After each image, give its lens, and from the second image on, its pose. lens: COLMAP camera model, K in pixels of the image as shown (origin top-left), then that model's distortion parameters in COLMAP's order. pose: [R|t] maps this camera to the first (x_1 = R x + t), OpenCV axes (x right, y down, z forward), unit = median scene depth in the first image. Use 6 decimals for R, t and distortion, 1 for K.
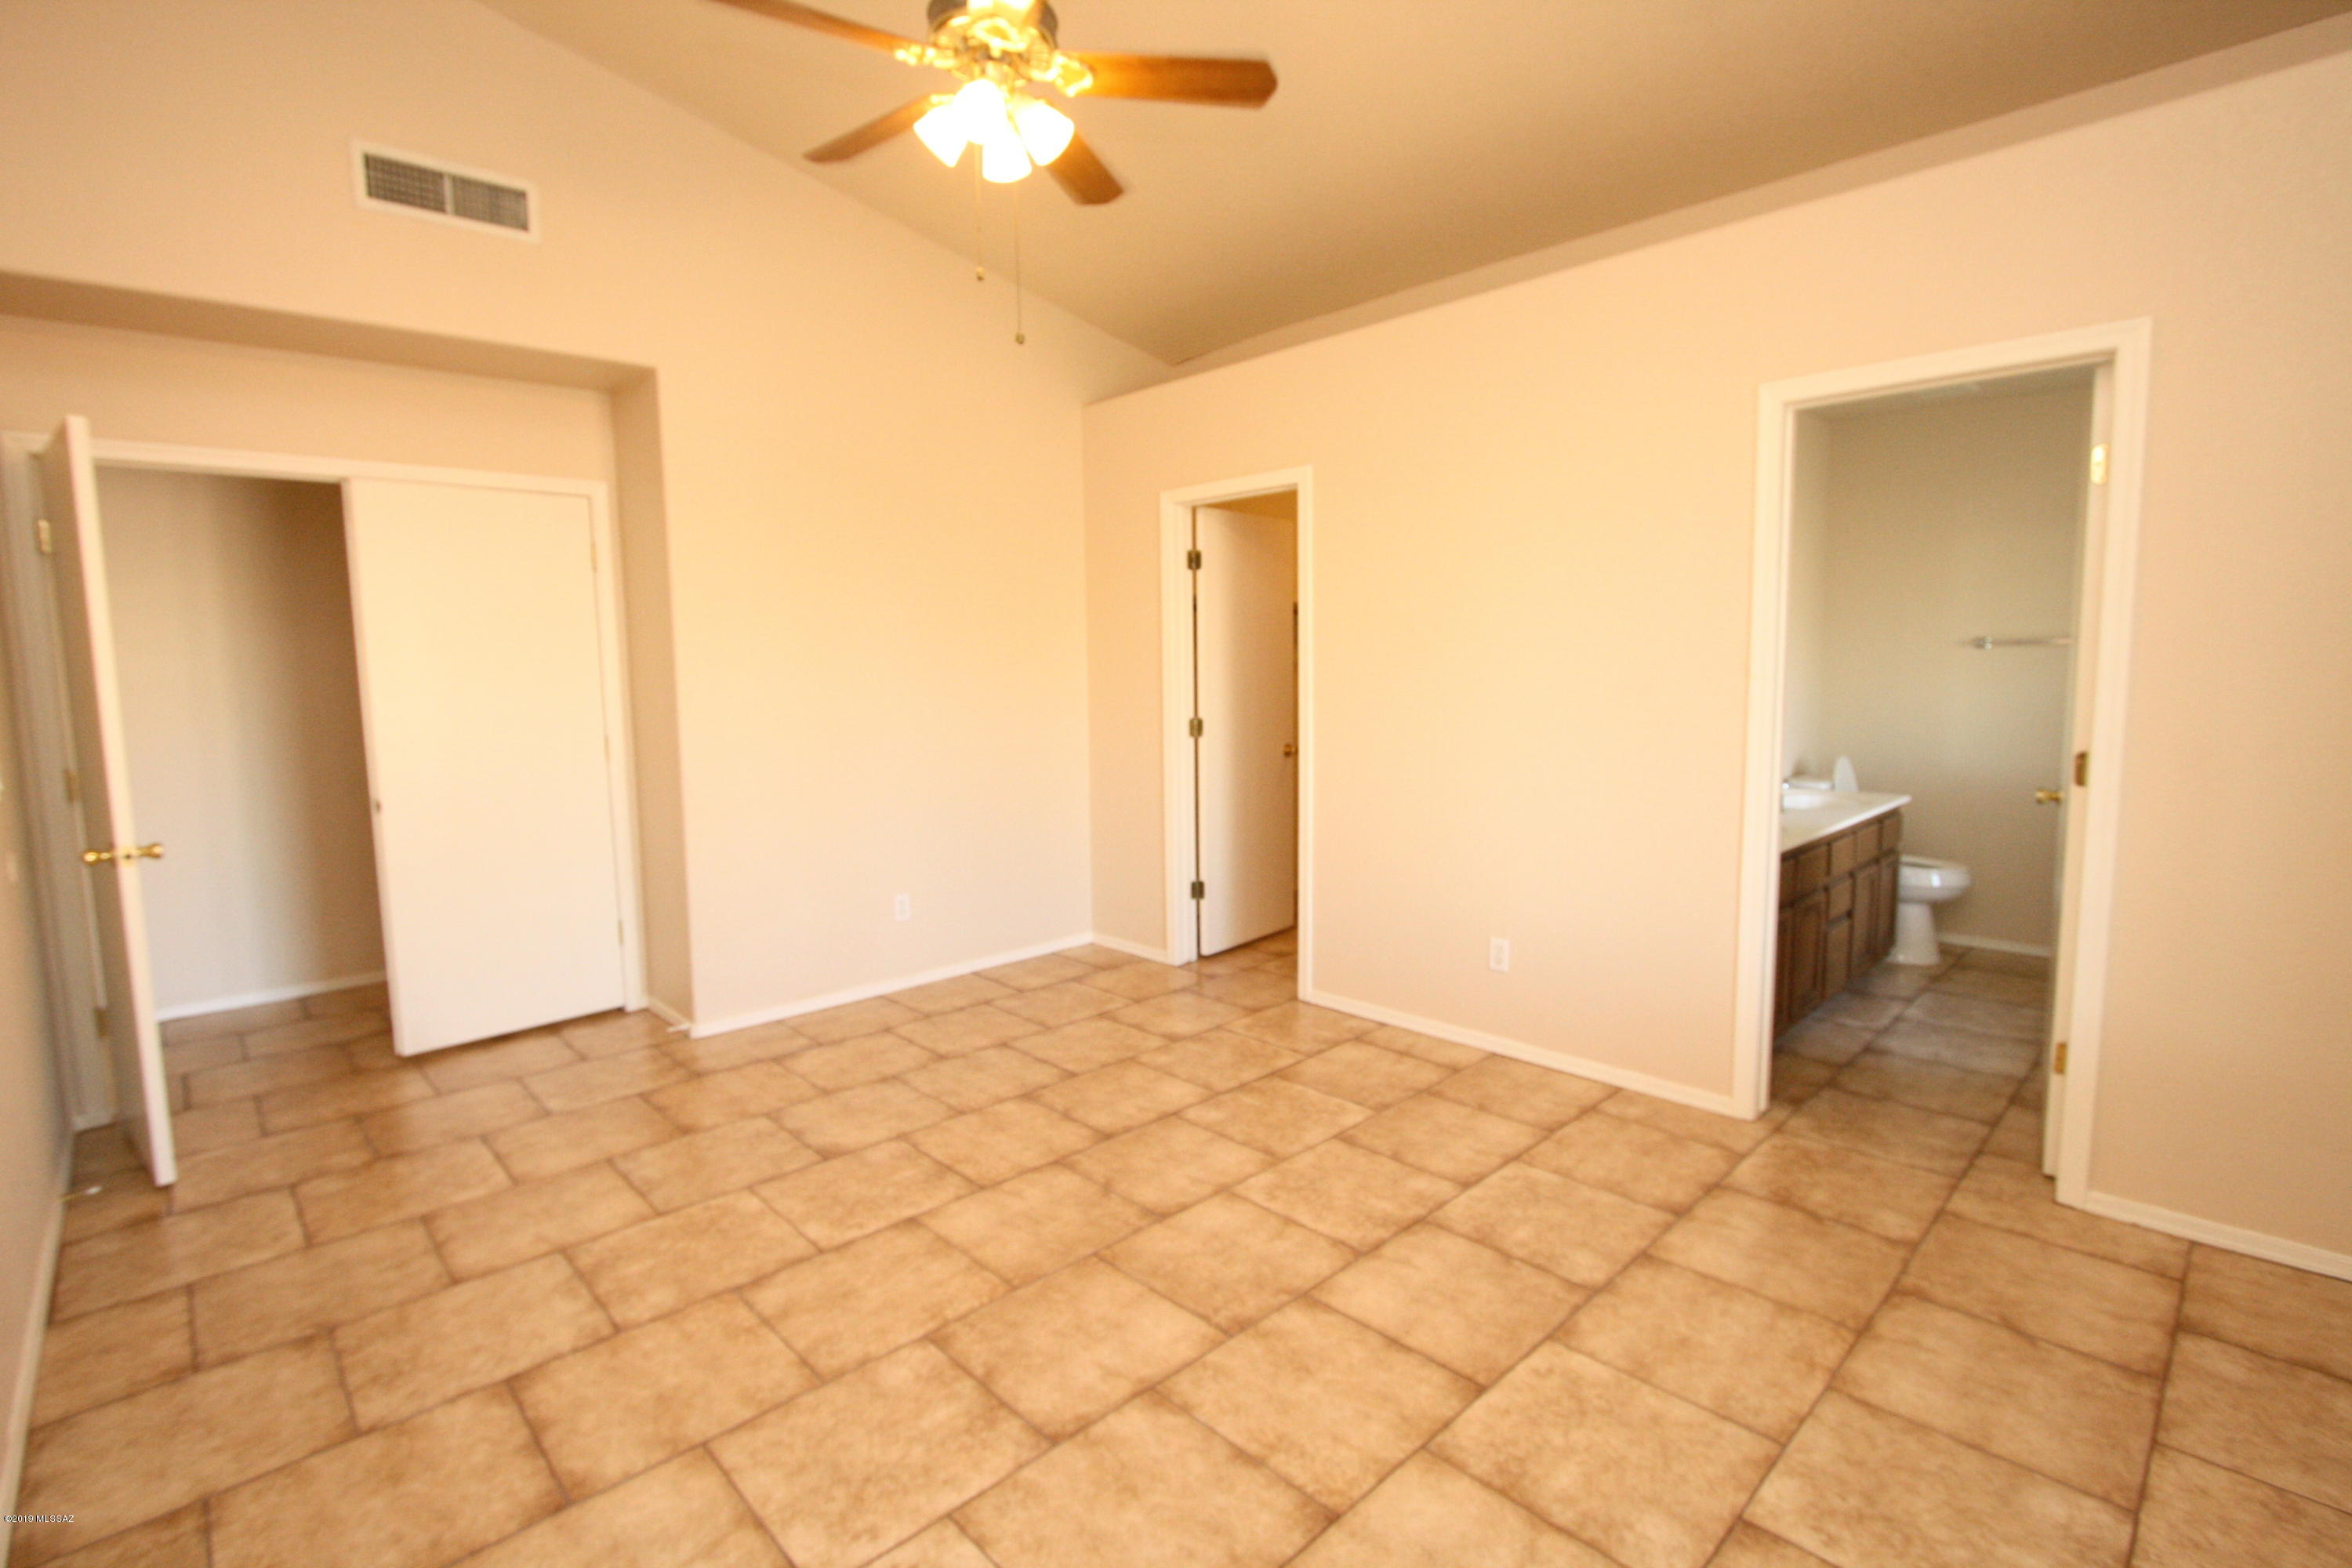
lens RADIAL K [[1094.8, 0, 1176.5], [0, 1094.8, 783.0], [0, 0, 1]] dist [-0.022033, 0.004791]
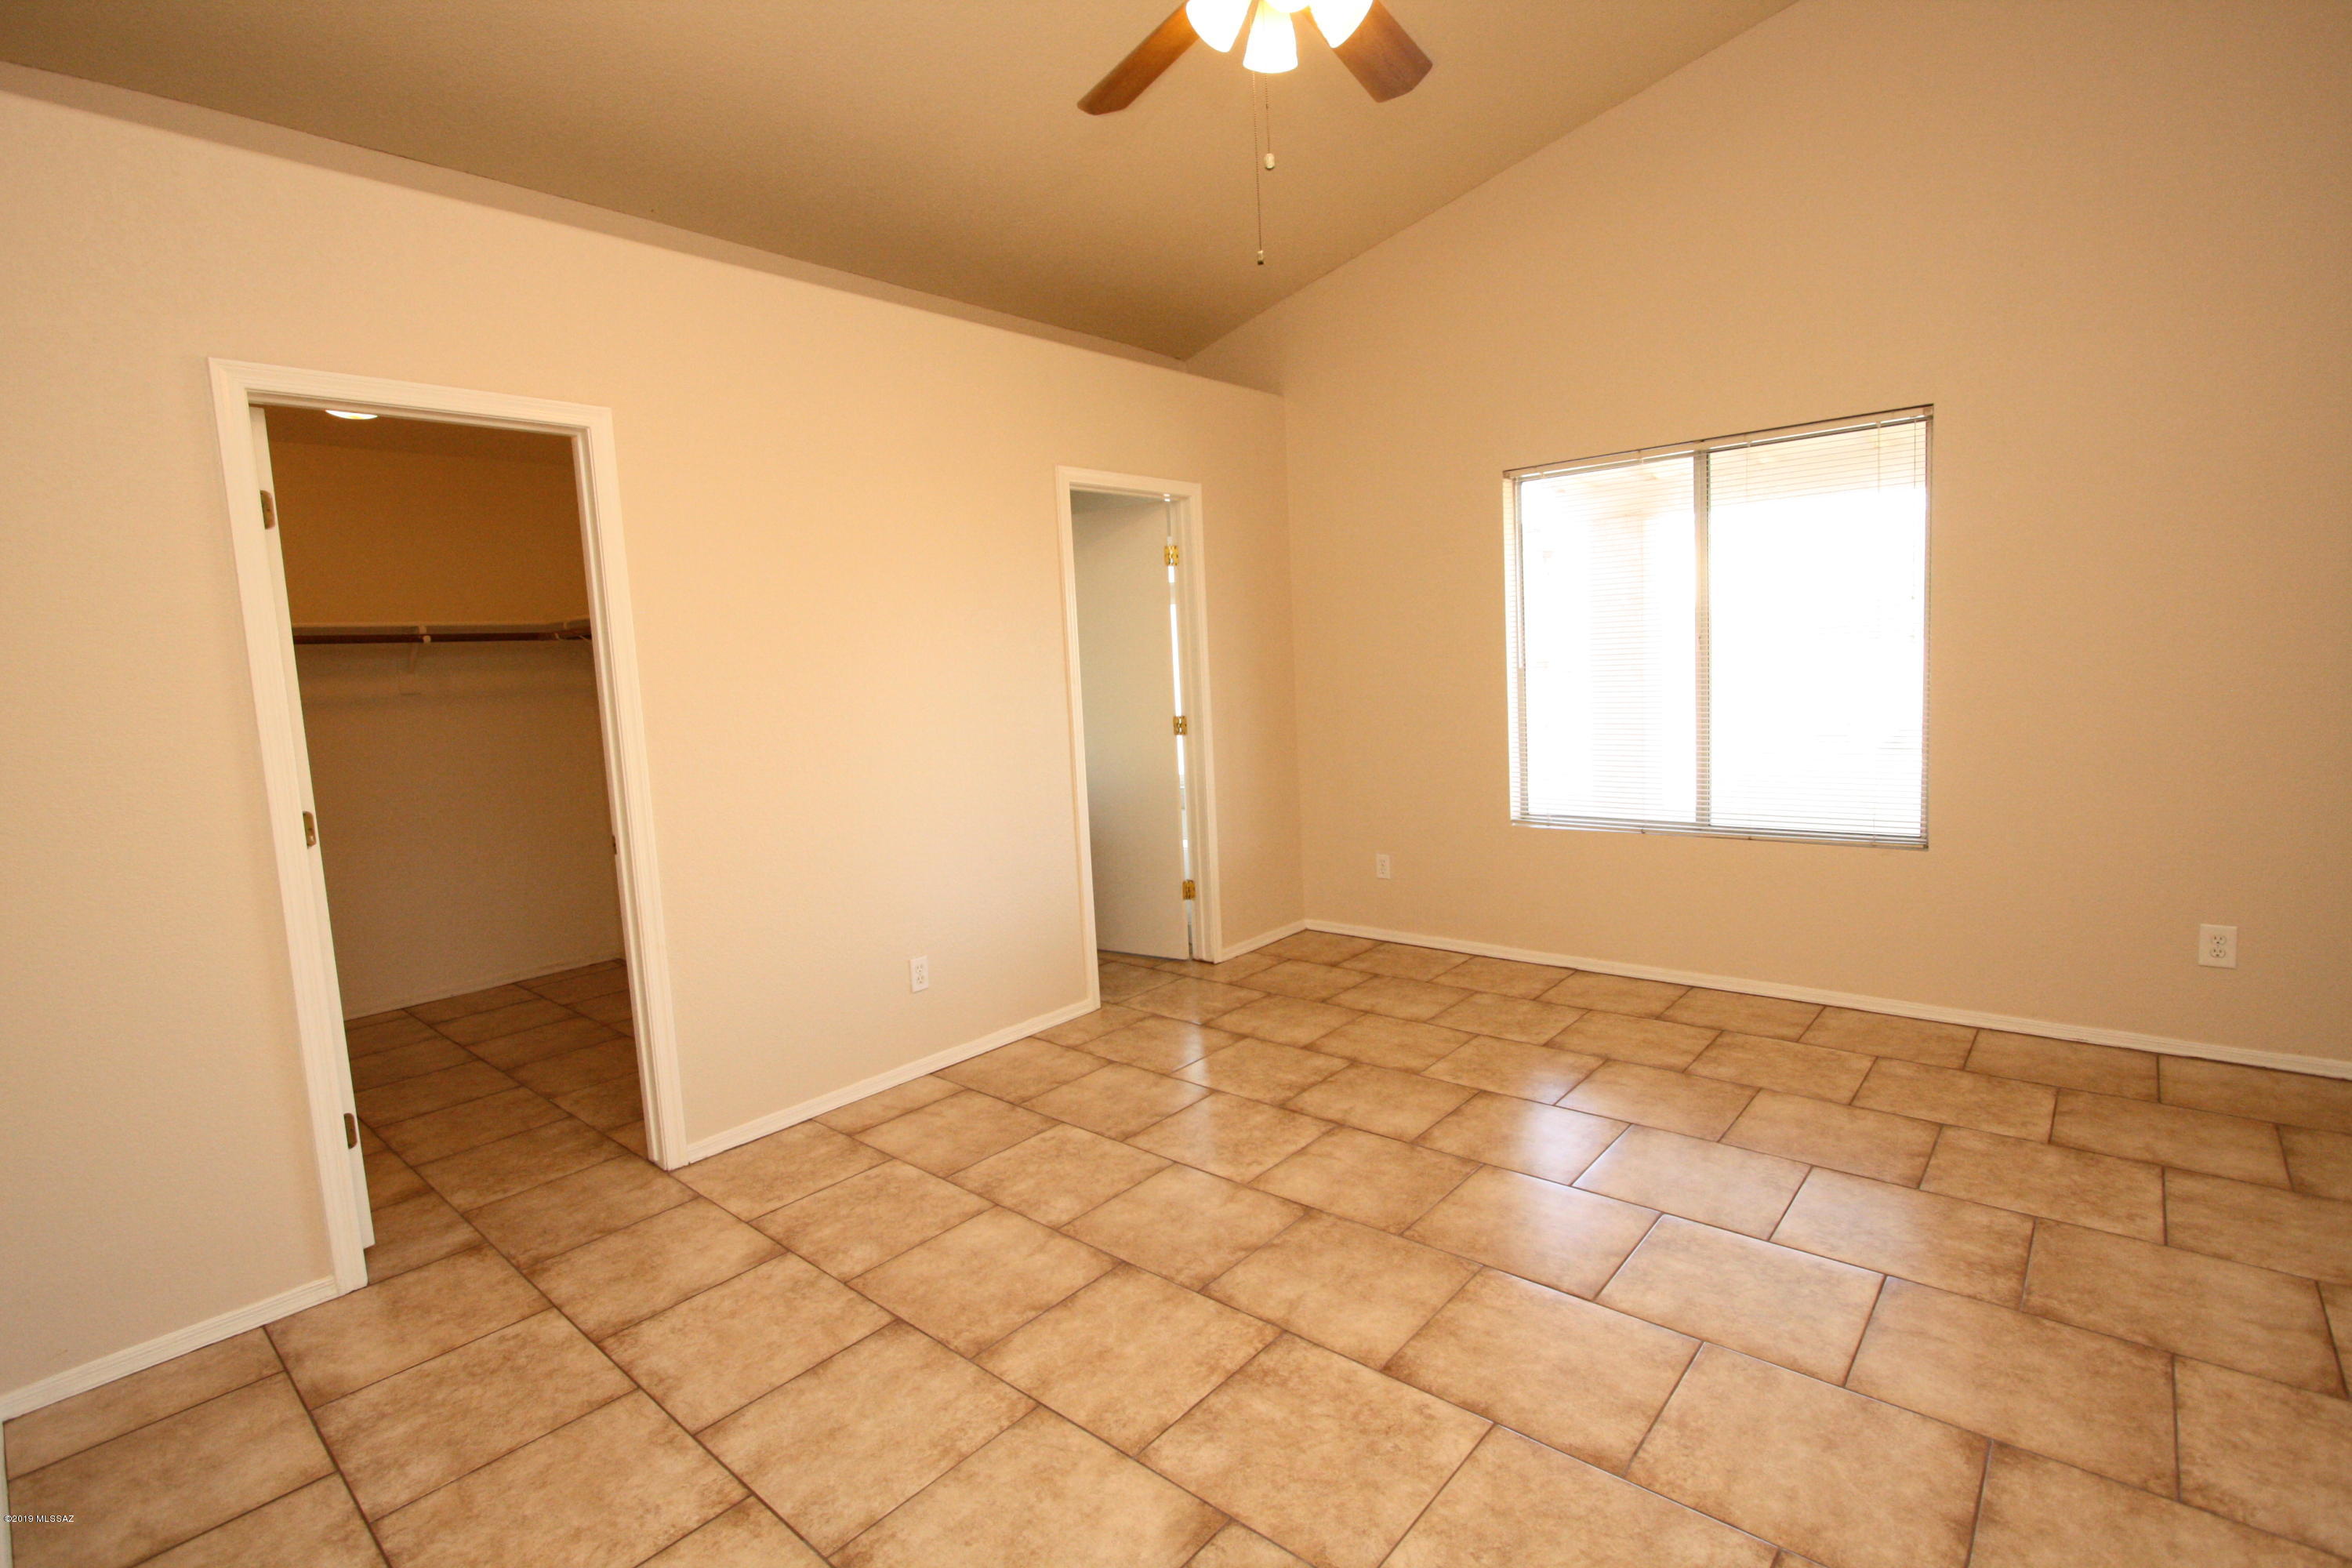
lens RADIAL K [[1094.8, 0, 1174.5], [0, 1094.8, 777.4], [0, 0, 1]] dist [-0.022033, 0.004791]
pose [[-0.088080, -0.081453, 0.992778, -0.988589], [0.164495, 0.981778, 0.095144, -0.103179], [-0.982437, 0.171687, -0.073077, 1.178706]]
